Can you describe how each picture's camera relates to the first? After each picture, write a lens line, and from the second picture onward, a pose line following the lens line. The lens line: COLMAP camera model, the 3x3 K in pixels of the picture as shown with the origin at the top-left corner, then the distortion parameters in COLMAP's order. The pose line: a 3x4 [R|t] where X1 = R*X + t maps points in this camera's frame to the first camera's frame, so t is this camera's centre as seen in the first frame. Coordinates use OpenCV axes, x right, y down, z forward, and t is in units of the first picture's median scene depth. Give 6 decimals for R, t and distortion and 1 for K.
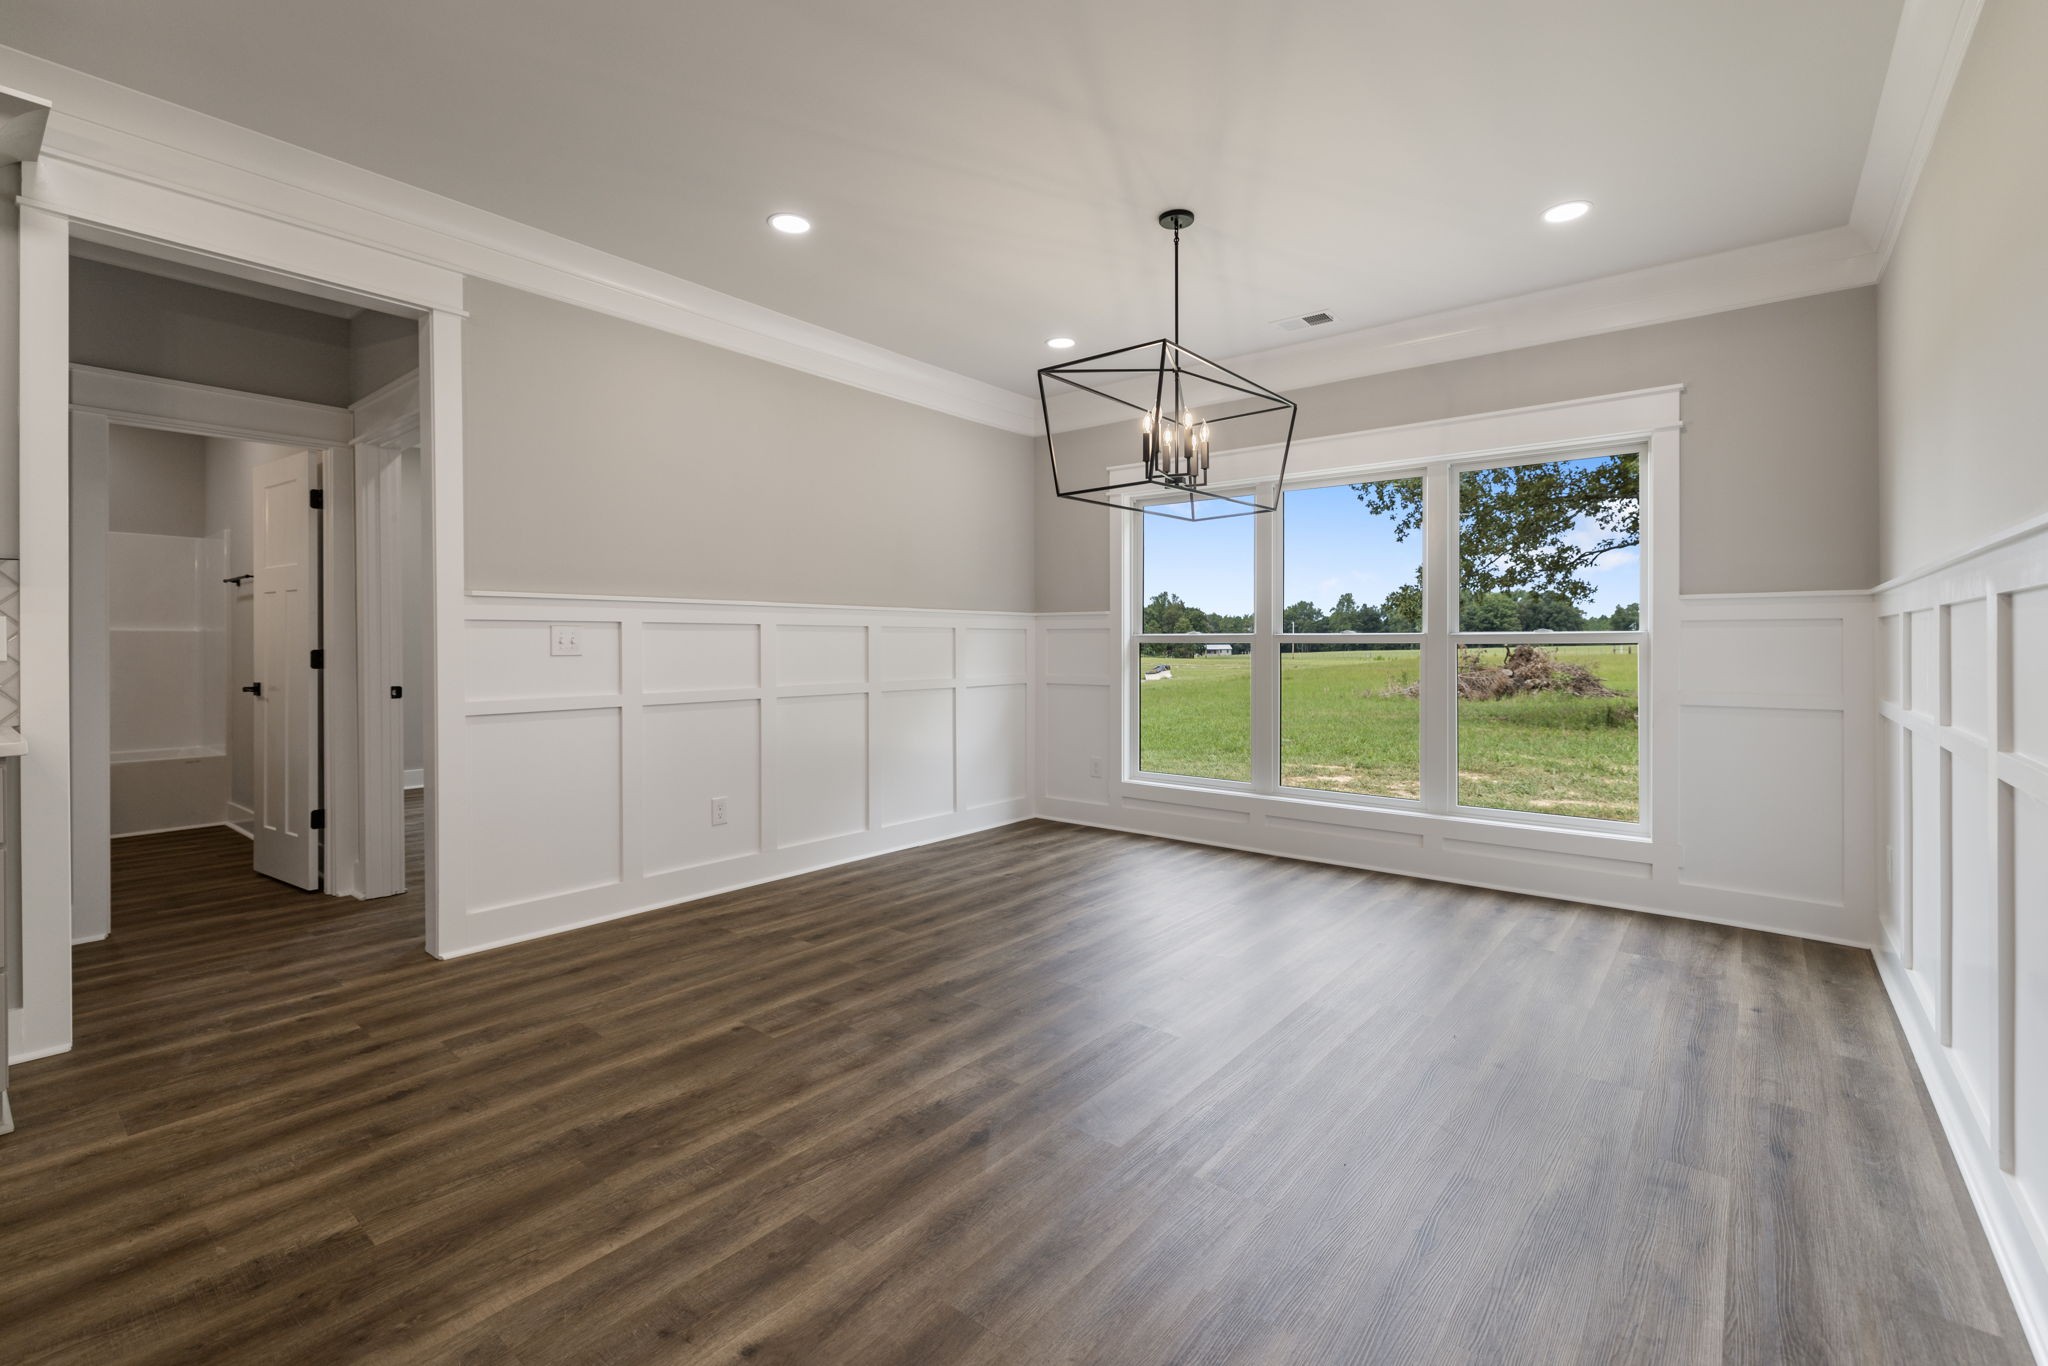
lens RADIAL K [[888.5, 0, 1019.6], [0, 888.5, 653.3], [0, 0, 1]] dist [0.000027, 0.000797]
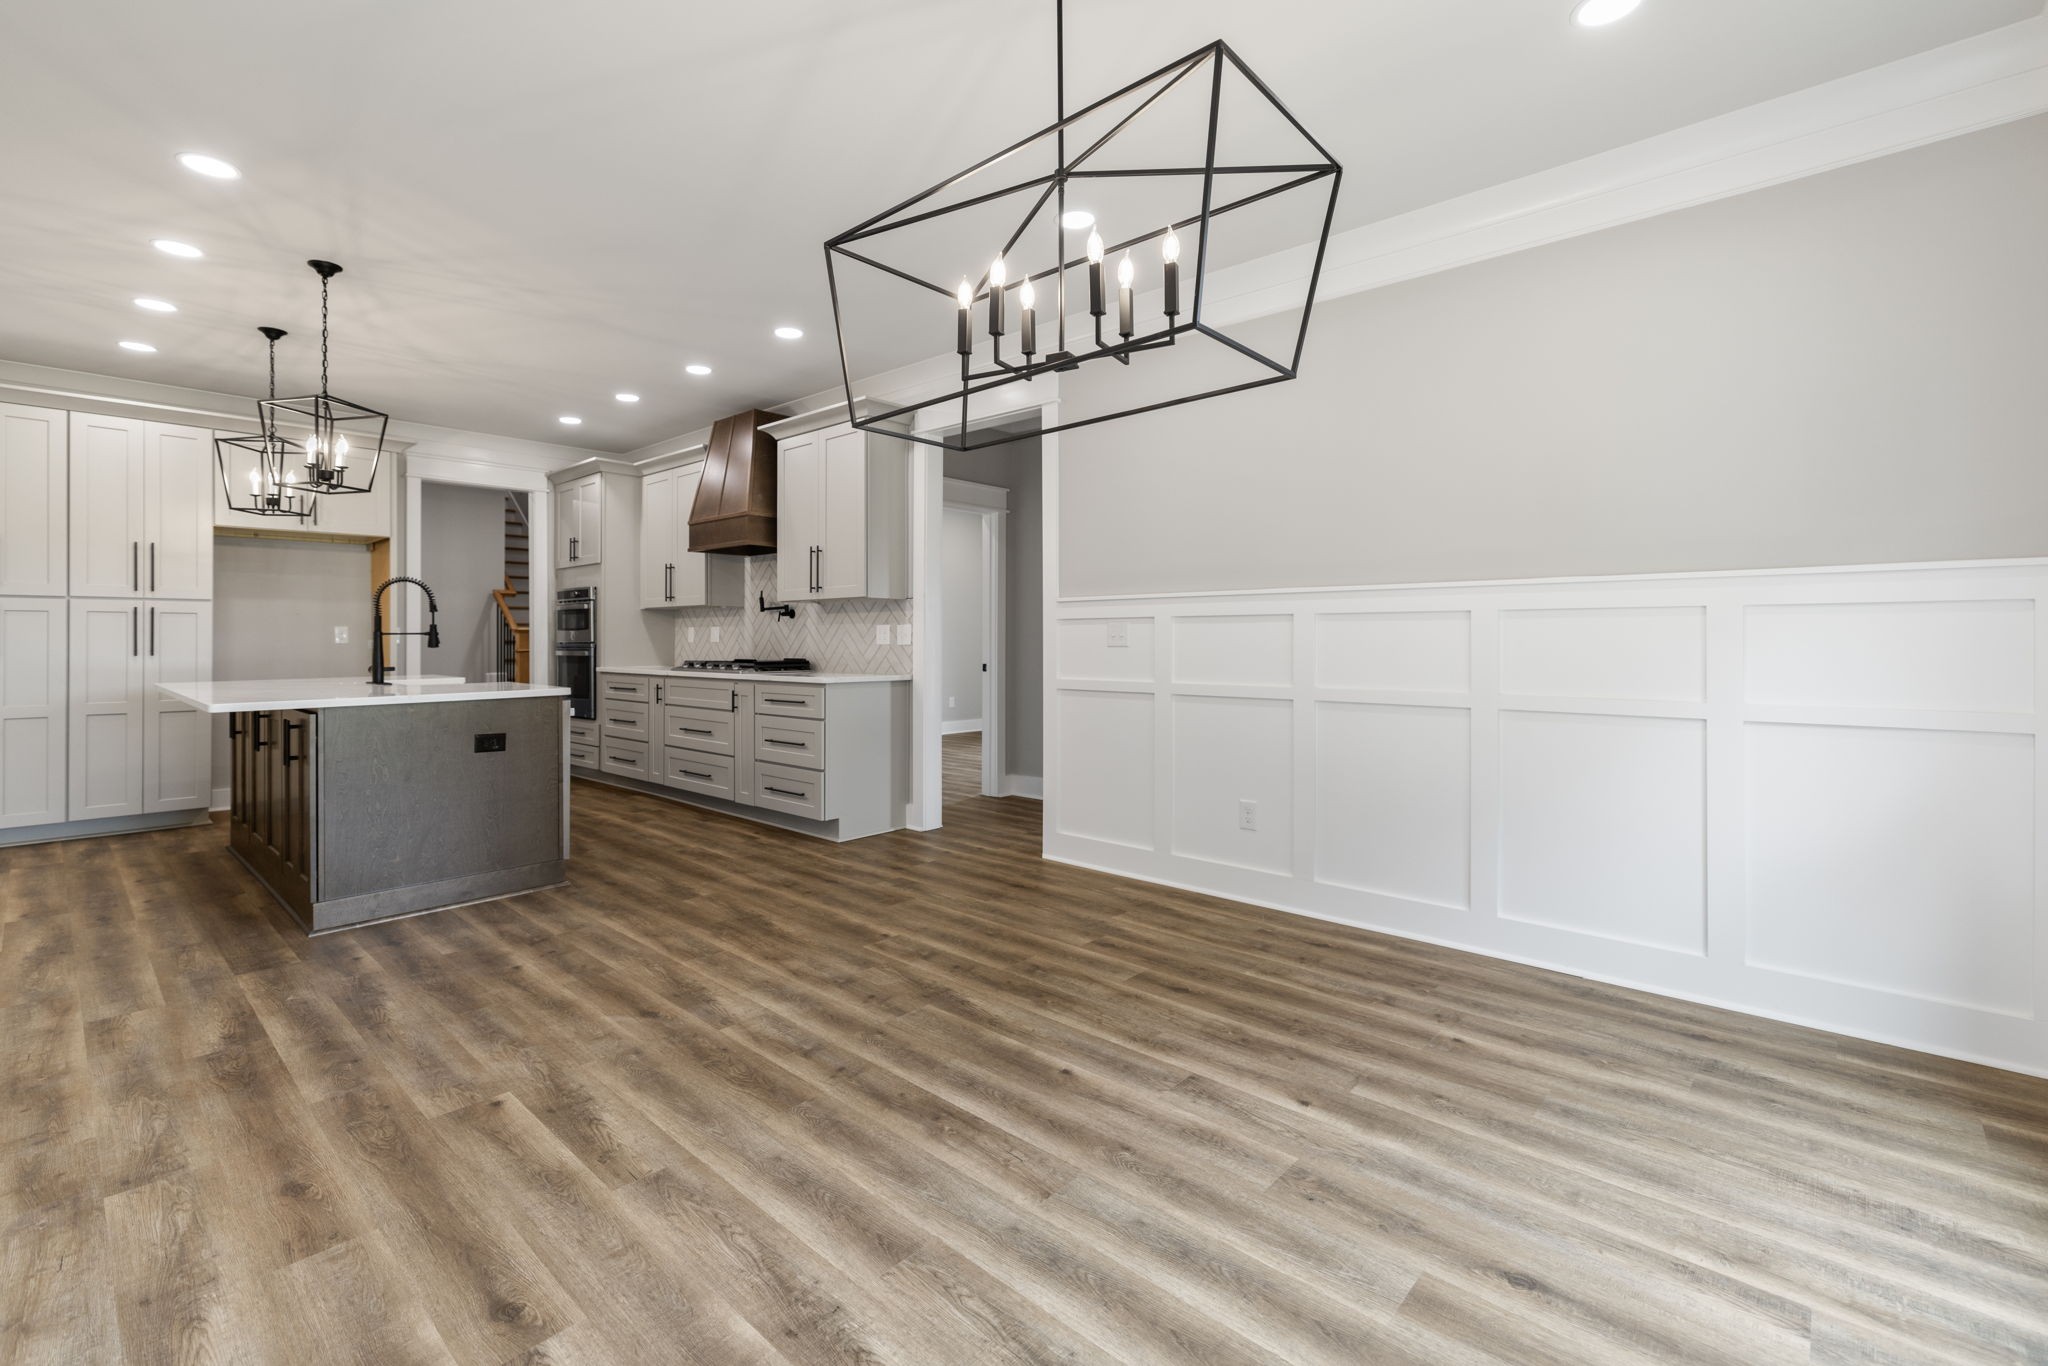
lens RADIAL K [[888.5, 0, 995.6], [0, 888.5, 634.4], [0, 0, 1]] dist [0.000027, 0.000797]
pose [[-0.058833, -0.005803, -0.998251, 0.814031], [-0.010978, 0.999926, -0.005165, -0.006216], [0.998207, 0.010655, -0.058893, 1.046750]]
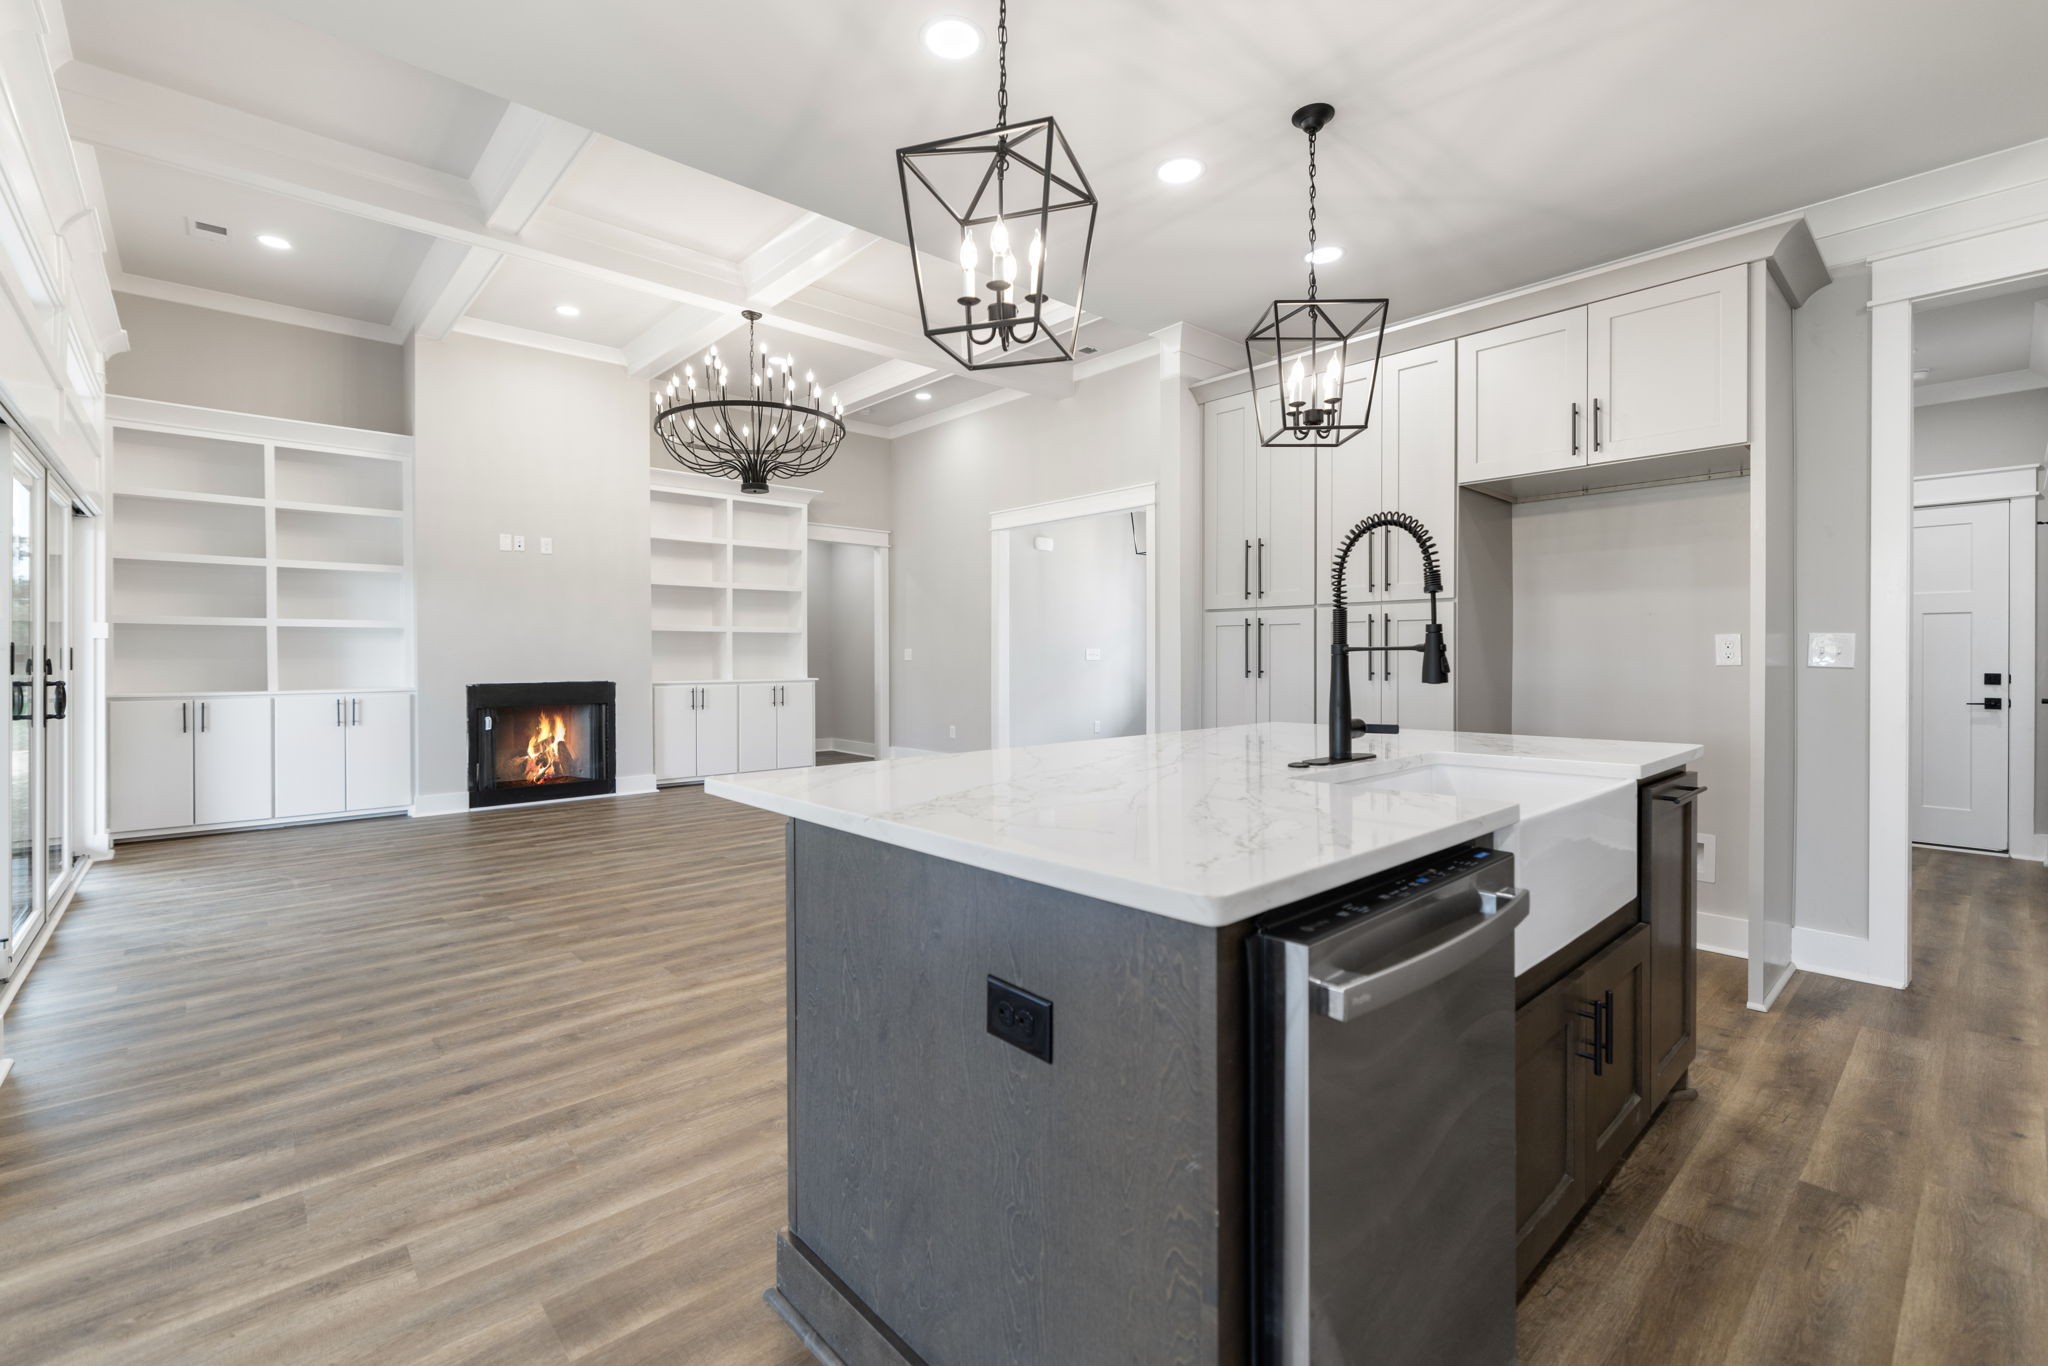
lens RADIAL K [[888.5, 0, 1016.6], [0, 888.5, 667.3], [0, 0, 1]] dist [0.000027, 0.000797]
pose [[-0.990323, -0.001613, 0.138773, -0.434430], [0.001989, 0.999665, 0.025814, -0.007518], [-0.138768, 0.025840, -0.989988, 0.630075]]
